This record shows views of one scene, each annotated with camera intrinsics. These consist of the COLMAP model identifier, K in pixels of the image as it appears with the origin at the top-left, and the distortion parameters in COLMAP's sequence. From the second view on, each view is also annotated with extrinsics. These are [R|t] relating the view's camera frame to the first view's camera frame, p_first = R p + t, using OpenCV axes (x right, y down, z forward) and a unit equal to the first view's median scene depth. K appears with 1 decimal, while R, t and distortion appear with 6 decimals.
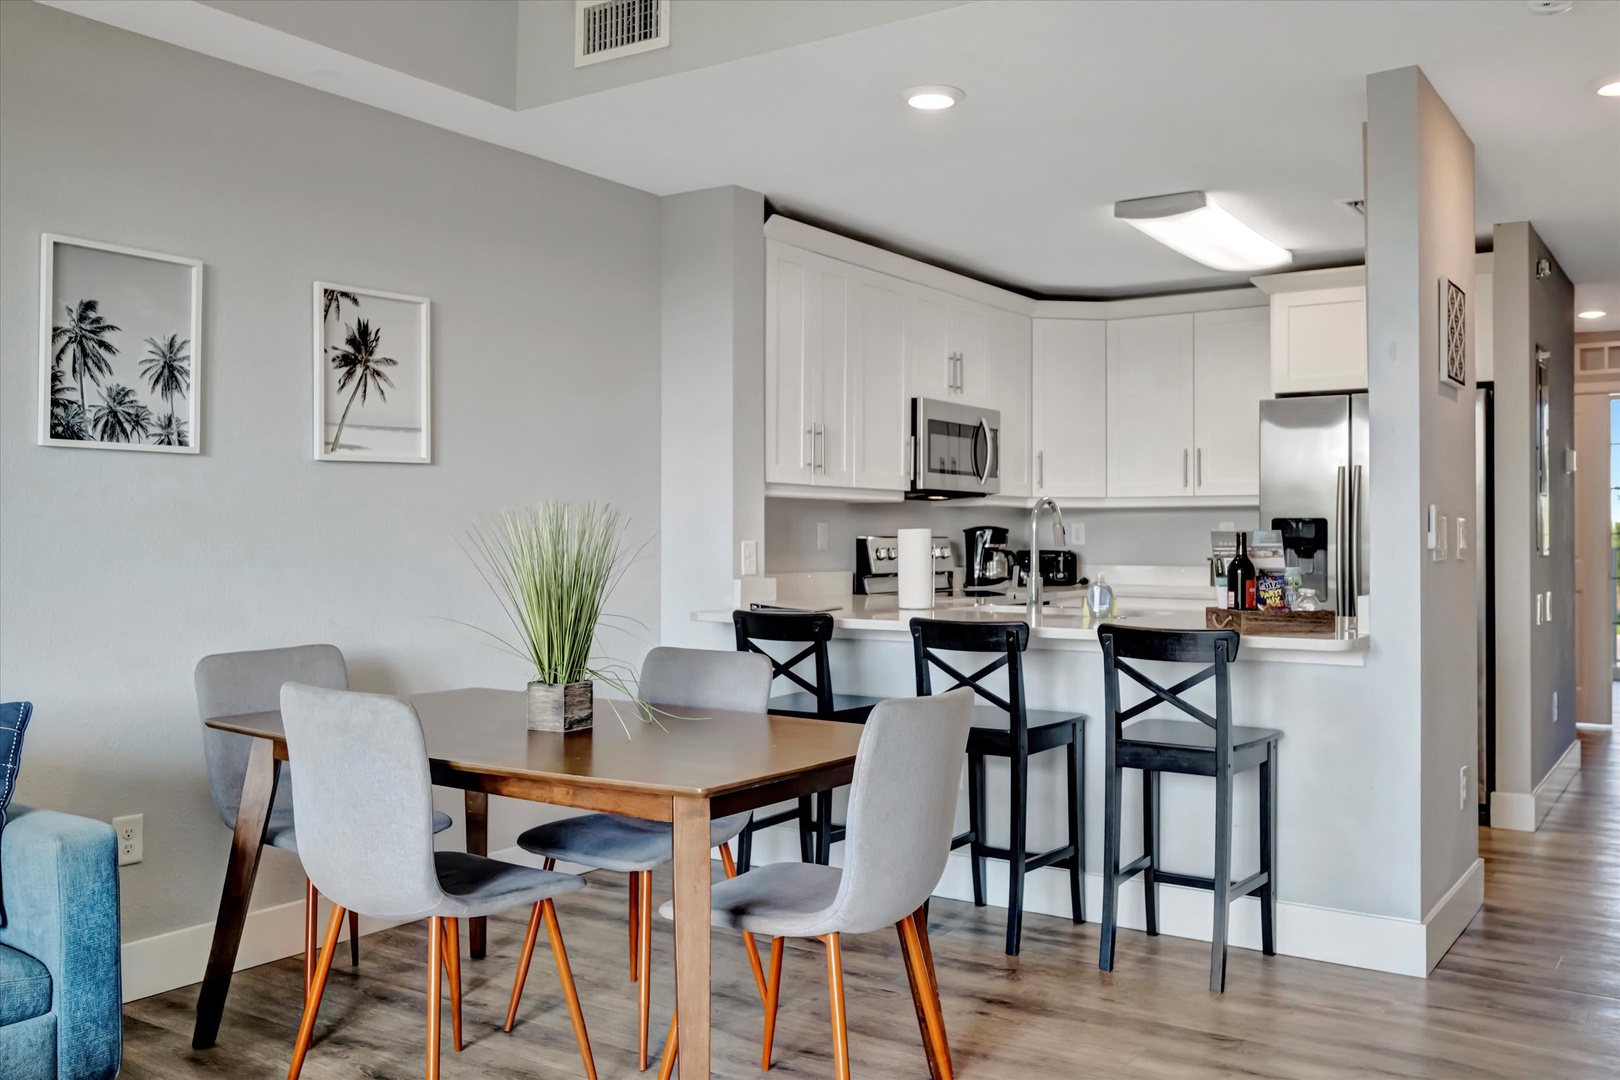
lens RADIAL K [[1393.1, 0, 805.3], [0, 1393.1, 529.4], [0, 0, 1]] dist [-0.006374, 0.002252]
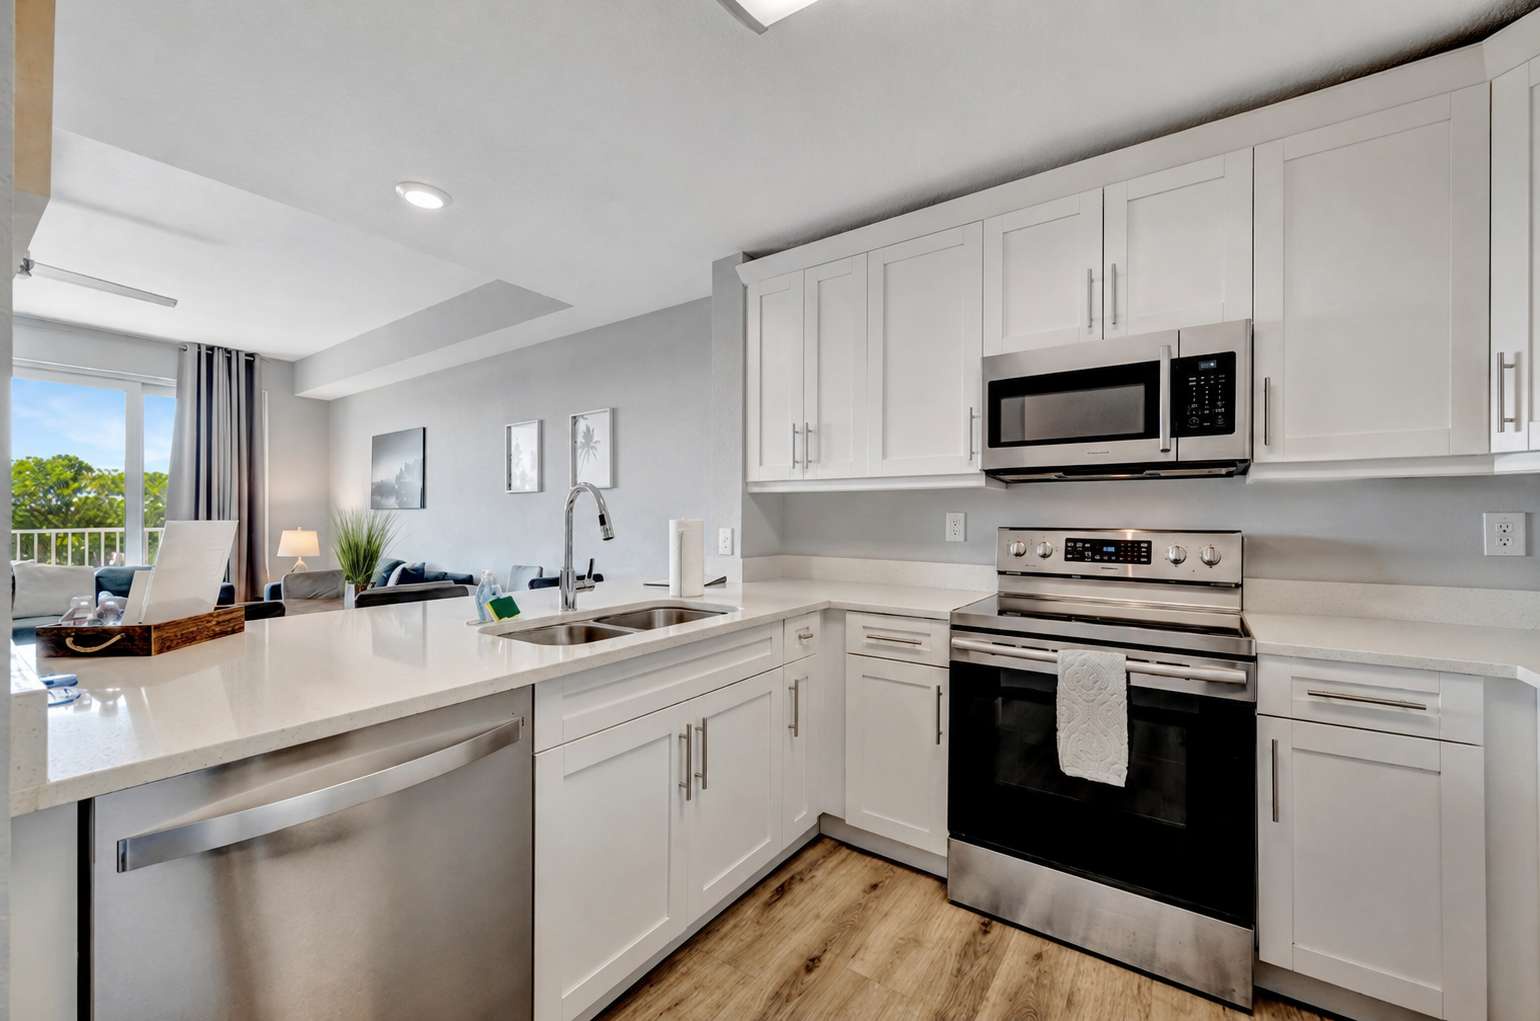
lens RADIAL K [[601.5, 0, 773.2], [0, 601.5, 520.0], [0, 0, 1]] dist [-0.002305, -0.000146]
pose [[-0.008110, 0.002860, -0.999963, 0.434766], [0.000750, 0.999996, 0.002854, -0.000991], [0.999967, -0.000727, -0.008112, 0.878642]]
